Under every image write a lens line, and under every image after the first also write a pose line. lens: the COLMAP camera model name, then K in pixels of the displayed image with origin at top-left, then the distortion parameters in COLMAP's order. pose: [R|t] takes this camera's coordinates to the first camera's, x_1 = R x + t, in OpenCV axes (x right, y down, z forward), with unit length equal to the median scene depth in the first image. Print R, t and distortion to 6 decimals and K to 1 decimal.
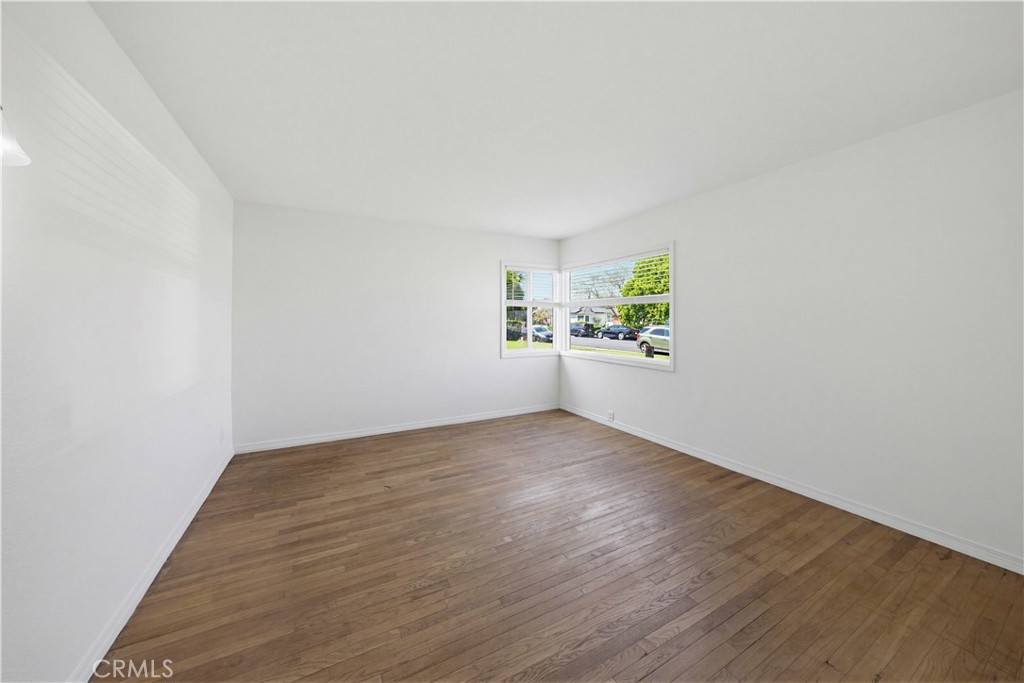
lens RADIAL K [[352.7, 0, 507.9], [0, 352.7, 321.4], [0, 0, 1]] dist [-0.032543, 0.006450]
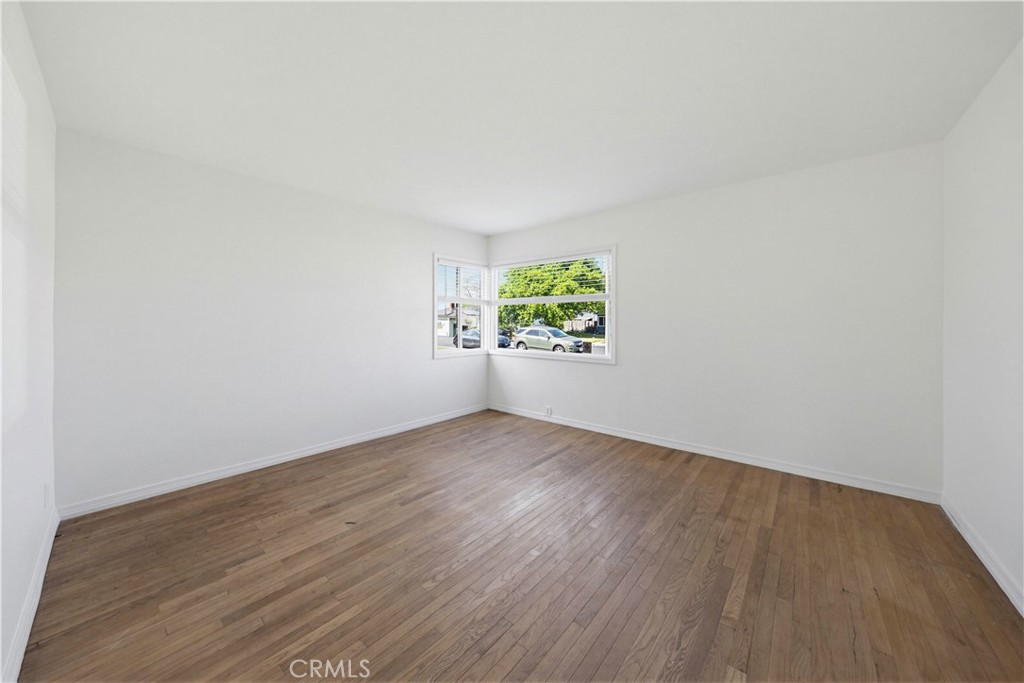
lens RADIAL K [[352.7, 0, 507.9], [0, 352.7, 321.4], [0, 0, 1]] dist [-0.032543, 0.006450]
pose [[0.933747, 0.000922, 0.357932, -0.255485], [0.001219, 0.999983, -0.005756, 0.018678], [-0.357931, 0.005811, 0.933730, 0.116560]]
